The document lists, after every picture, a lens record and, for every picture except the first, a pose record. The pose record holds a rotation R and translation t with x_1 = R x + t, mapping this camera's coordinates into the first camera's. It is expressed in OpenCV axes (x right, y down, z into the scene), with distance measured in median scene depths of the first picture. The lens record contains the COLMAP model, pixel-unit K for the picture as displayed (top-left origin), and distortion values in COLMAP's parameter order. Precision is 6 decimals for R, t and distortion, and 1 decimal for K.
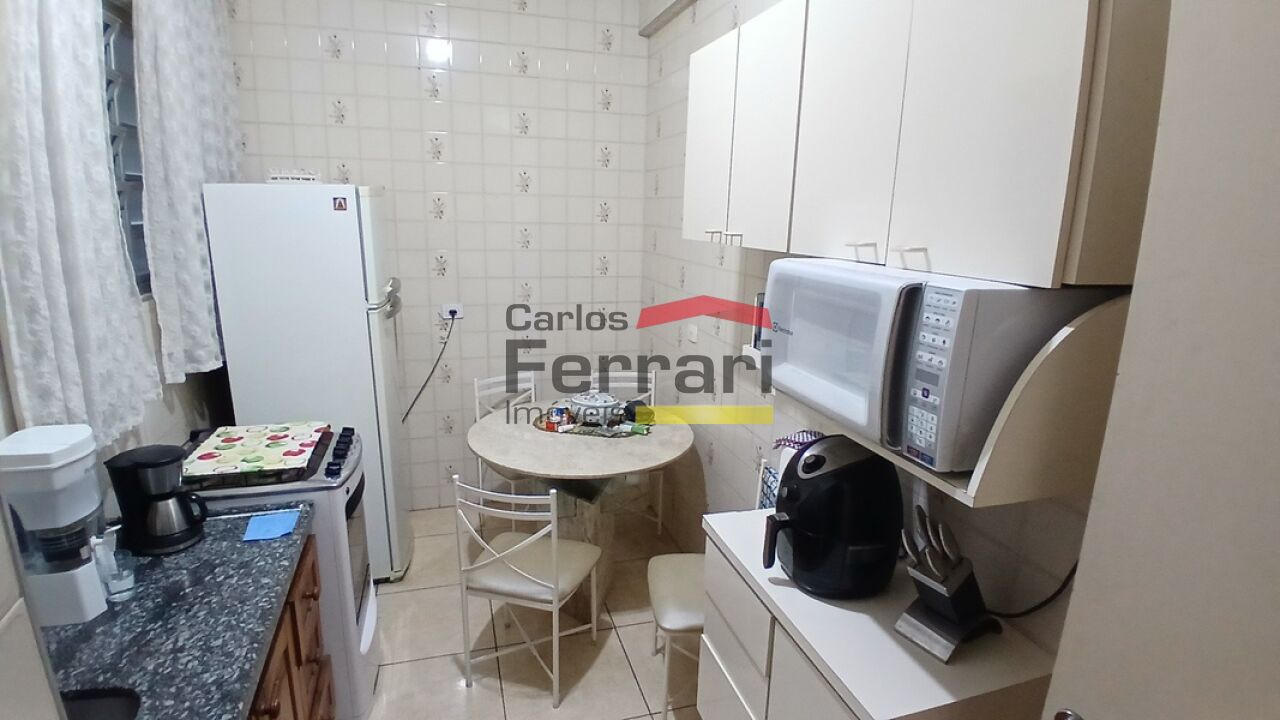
lens RADIAL K [[634.9, 0, 636.1], [0, 634.9, 363.0], [0, 0, 1]] dist [0.011550, -0.053407]
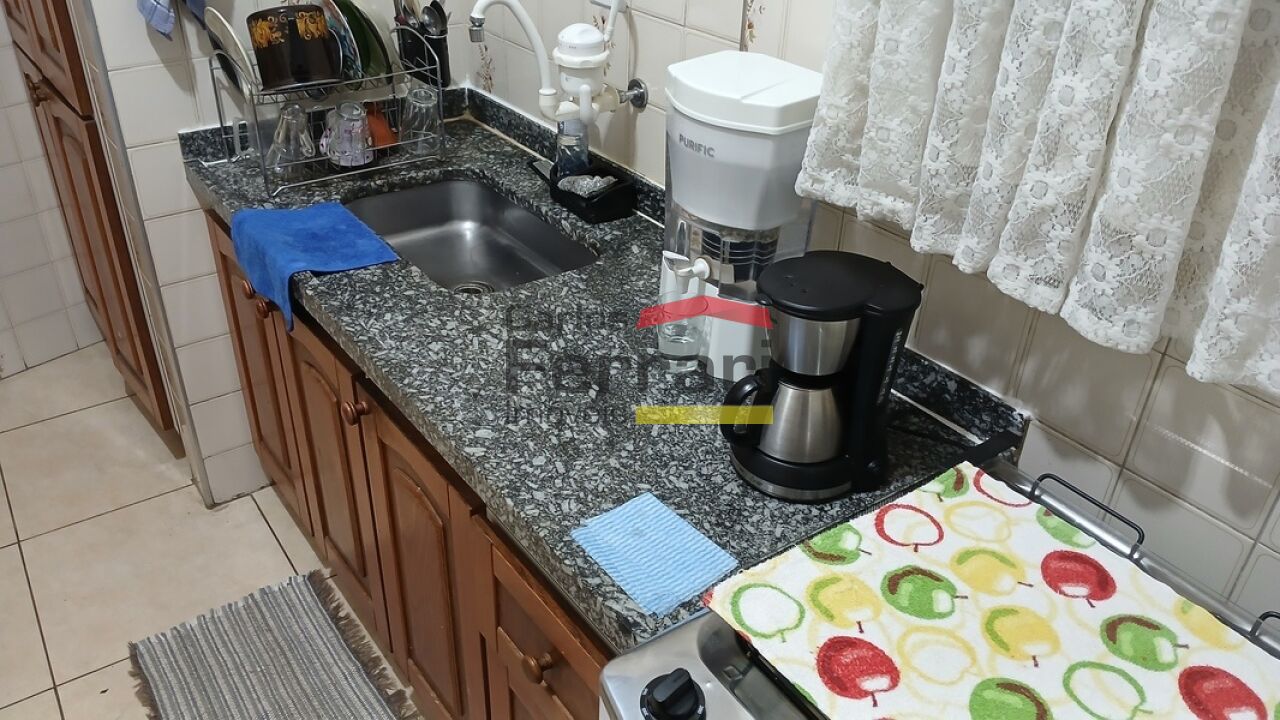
lens RADIAL K [[969.6, 0, 634.5], [0, 969.6, 360.4], [0, 0, 1]] dist [0.114087, -0.238749]
pose [[-0.945986, 0.123354, -0.299824, -0.366493], [-0.126838, 0.710267, 0.692410, -0.218159], [0.298367, 0.693040, -0.656257, 1.195430]]
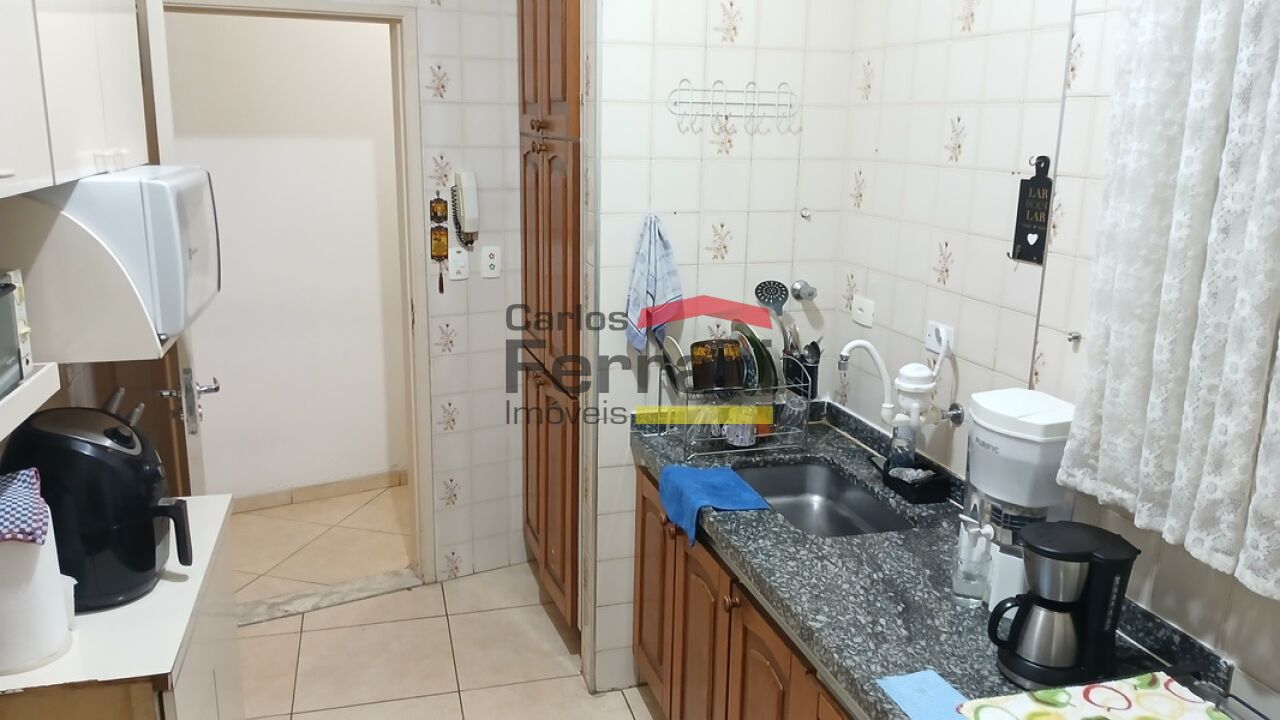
lens RADIAL K [[969.6, 0, 634.5], [0, 969.6, 360.4], [0, 0, 1]] dist [0.114087, -0.238749]
pose [[-0.998741, -0.047598, 0.015861, -0.280053], [-0.034973, 0.887157, 0.460140, -0.384833], [-0.035973, 0.459006, -0.887705, 1.517892]]
